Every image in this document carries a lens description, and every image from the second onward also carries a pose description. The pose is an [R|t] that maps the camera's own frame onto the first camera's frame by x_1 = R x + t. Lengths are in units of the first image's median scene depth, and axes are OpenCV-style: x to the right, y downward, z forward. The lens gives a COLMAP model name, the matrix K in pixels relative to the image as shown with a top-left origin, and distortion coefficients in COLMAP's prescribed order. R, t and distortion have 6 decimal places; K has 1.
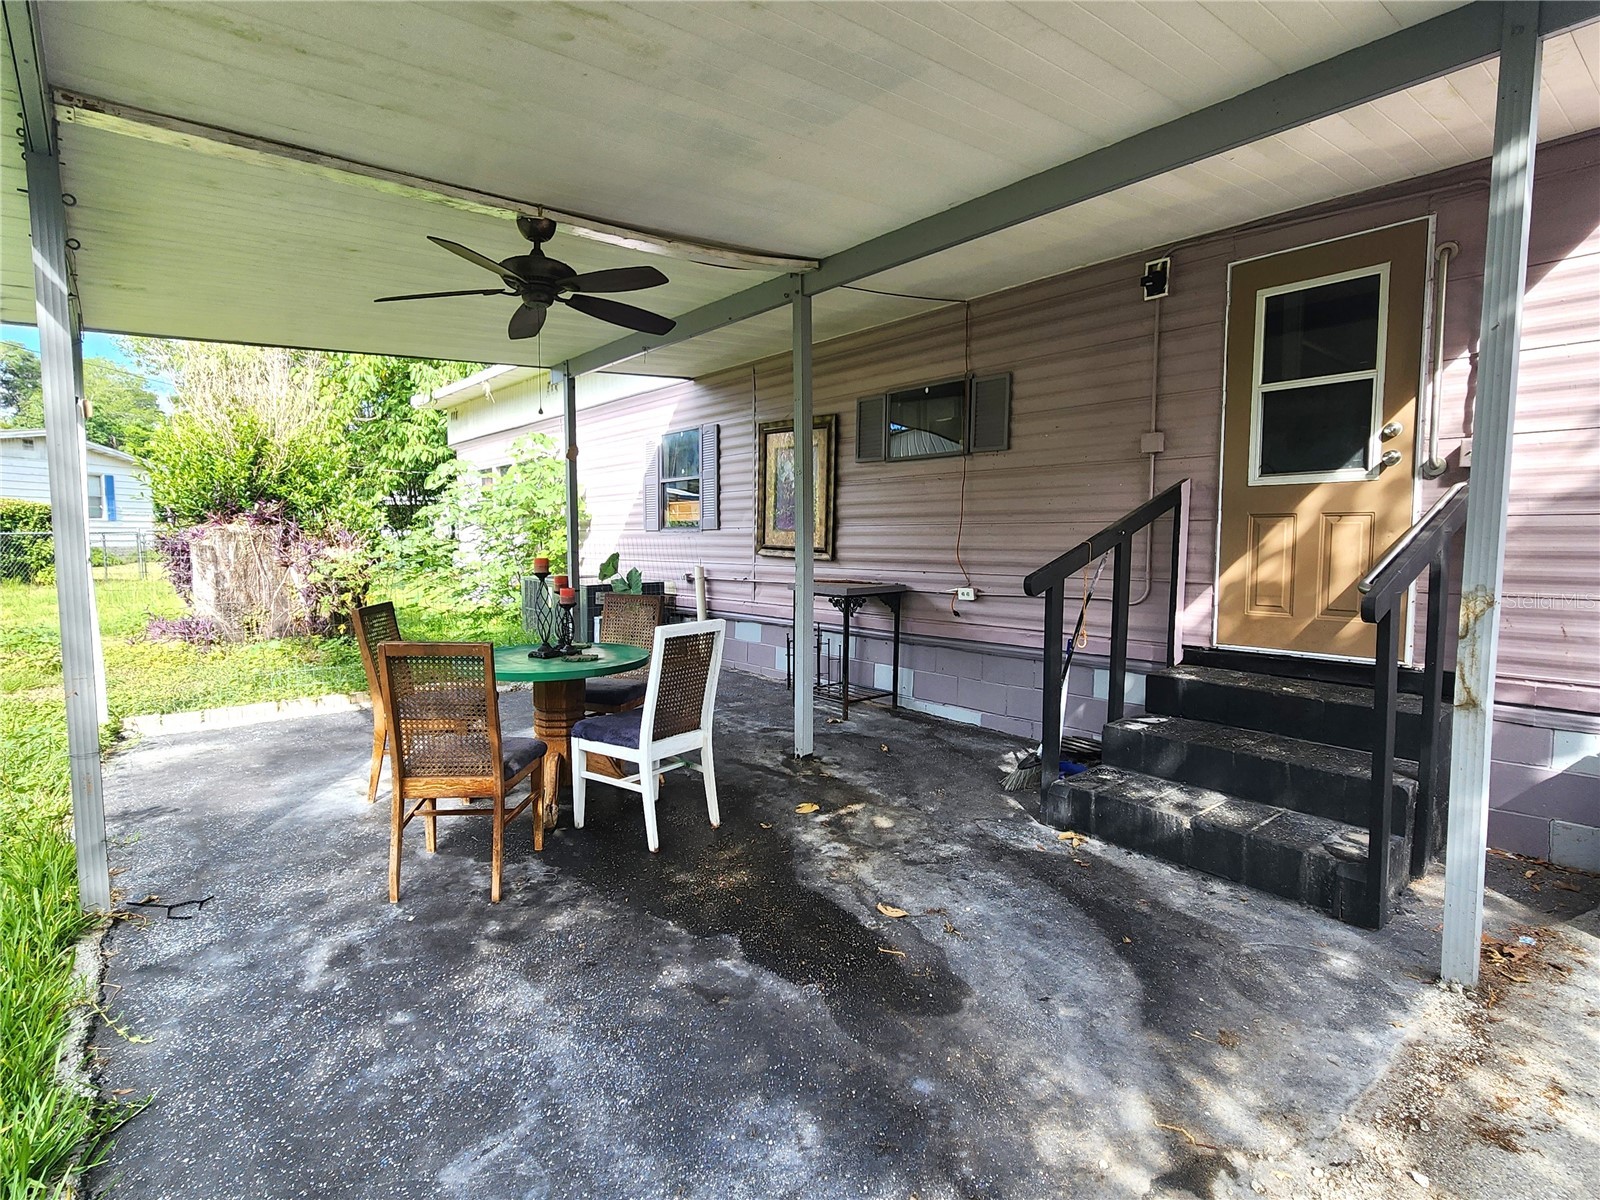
lens RADIAL K [[821.4, 0, 800.0], [0, 821.4, 600.0], [0, 0, 1]] dist [0.002170, 0.000352]
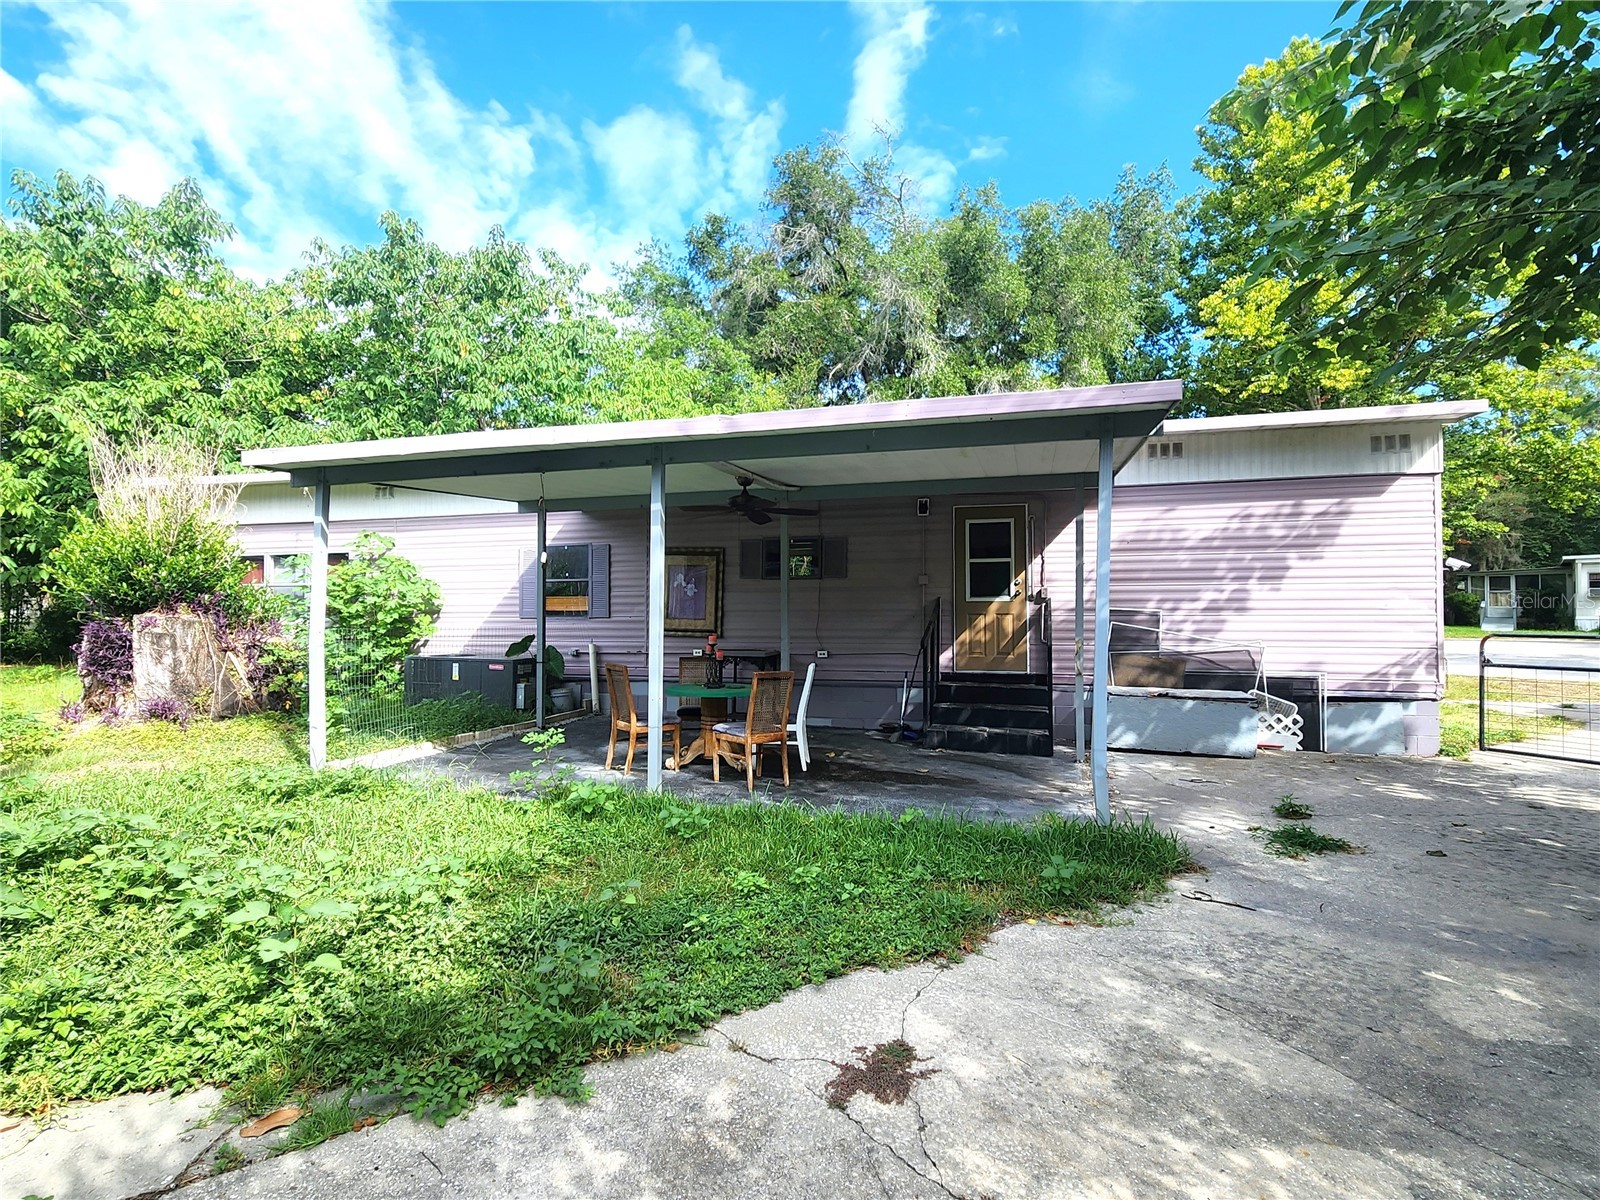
lens RADIAL K [[821.4, 0, 800.0], [0, 821.4, 600.0], [0, 0, 1]] dist [0.002170, 0.000352]
pose [[0.831747, 0.010769, 0.555050, -0.850937], [0.044075, 0.995375, -0.085359, 0.027004], [-0.553402, 0.095460, 0.827426, -0.498273]]
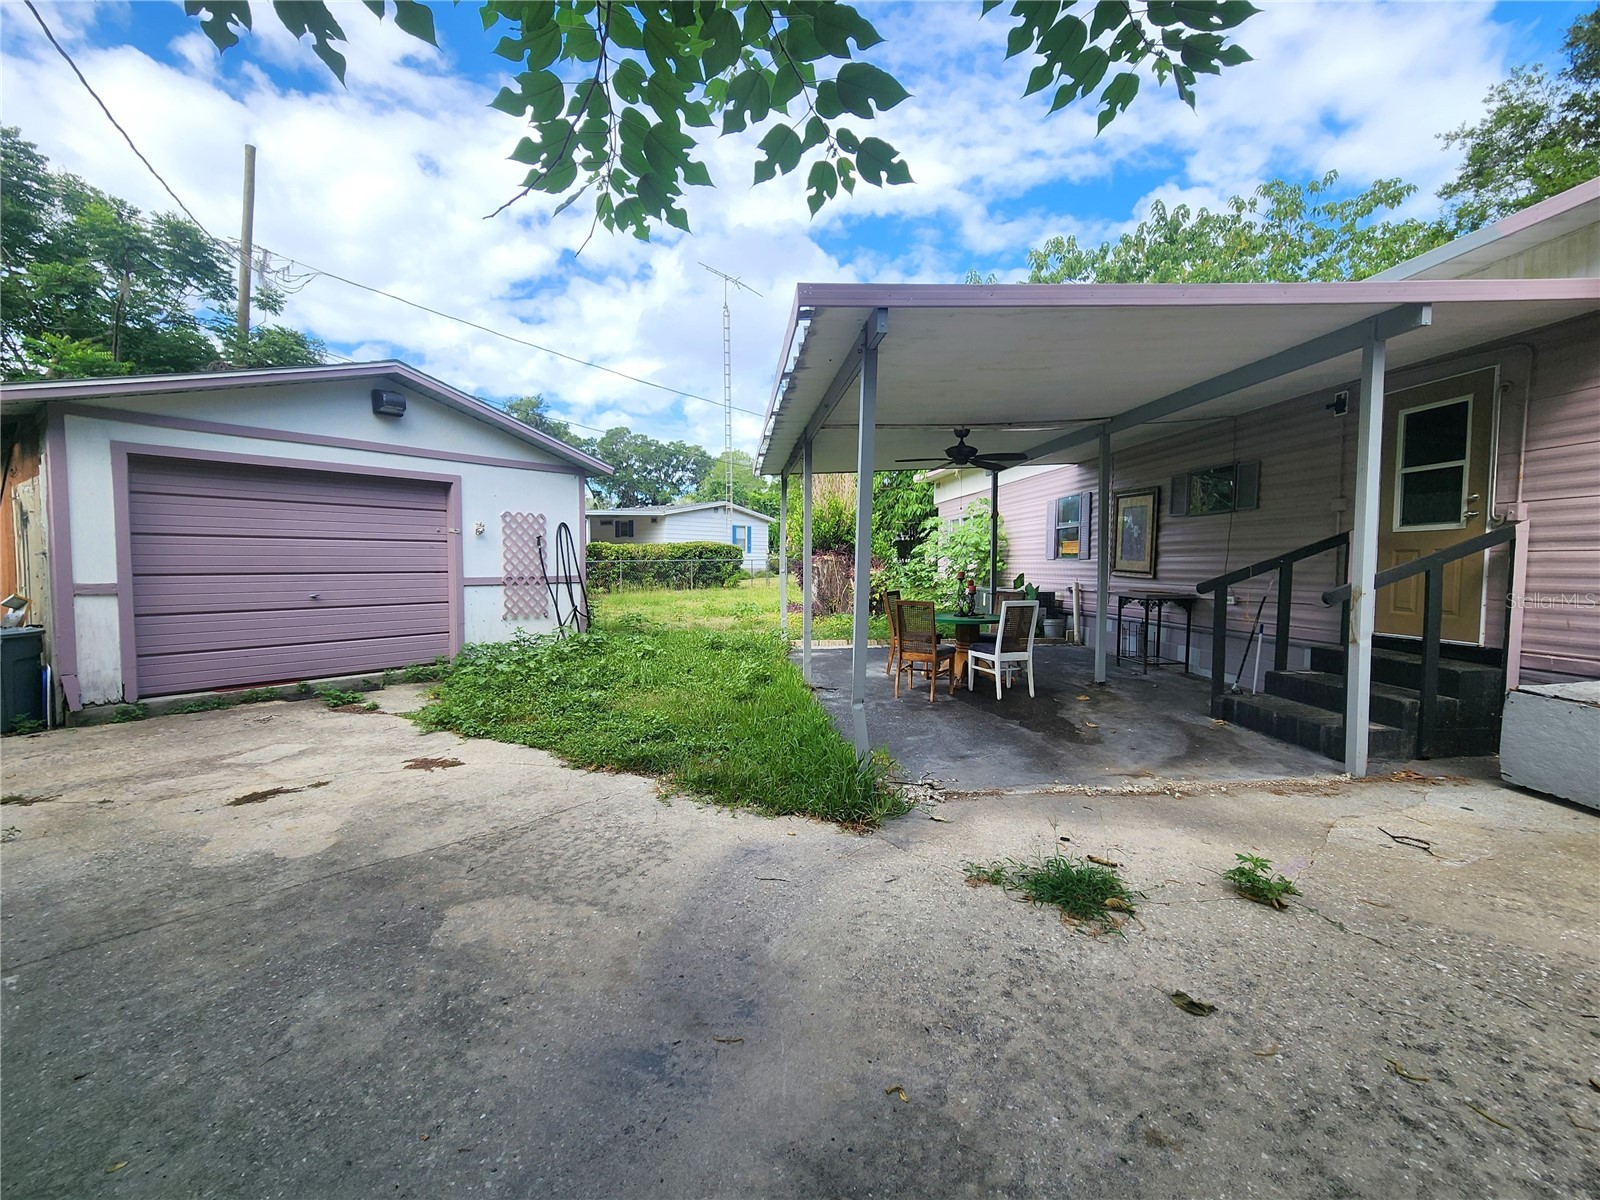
lens RADIAL K [[700.3, 0, 800.0], [0, 700.3, 600.0], [0, 0, 1]] dist [0.001083, 0.000313]
pose [[0.827192, 0.036158, -0.560755, 0.271496], [-0.051474, 0.998608, -0.011540, 0.049700], [0.559557, 0.038410, 0.827901, -0.562839]]
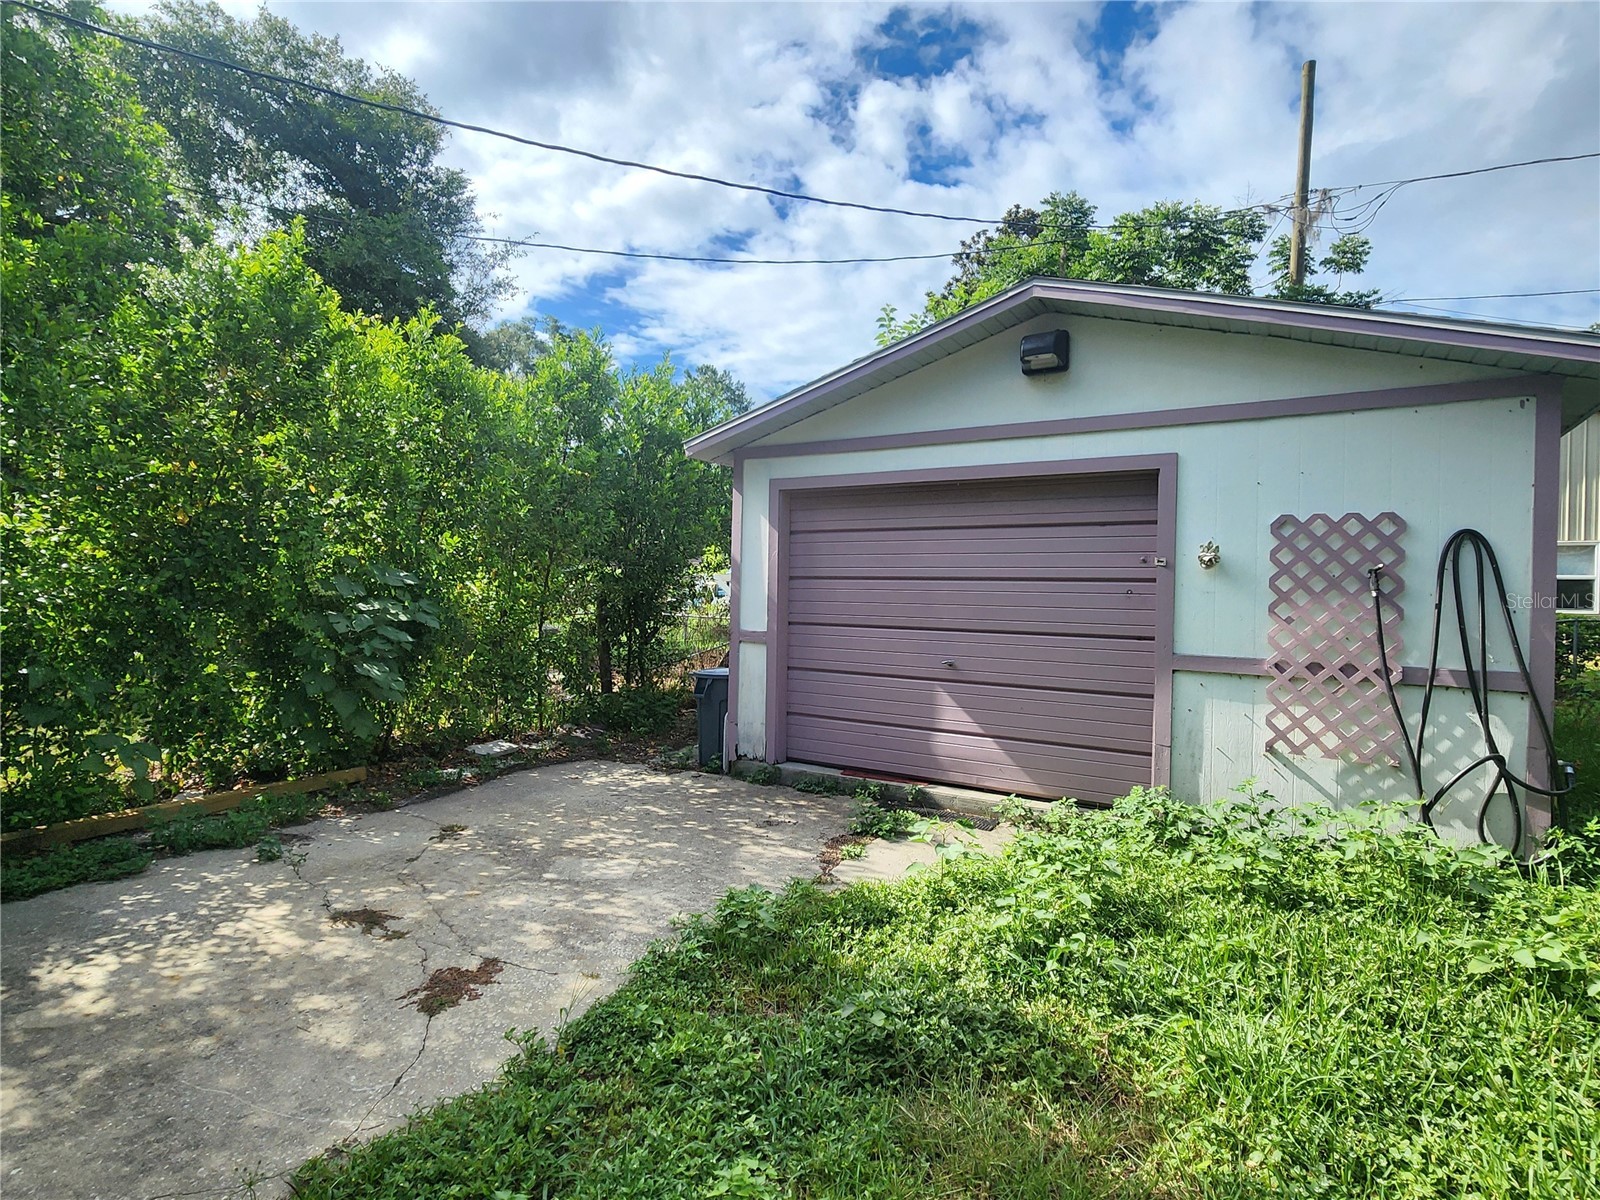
lens RADIAL K [[821.4, 0, 800.0], [0, 821.4, 600.0], [0, 0, 1]] dist [0.002170, 0.000352]
pose [[-0.481227, 0.001159, -0.876595, -0.187997], [-0.092832, 0.994308, 0.052277, -0.042077], [0.871667, 0.106533, -0.478381, 0.314888]]
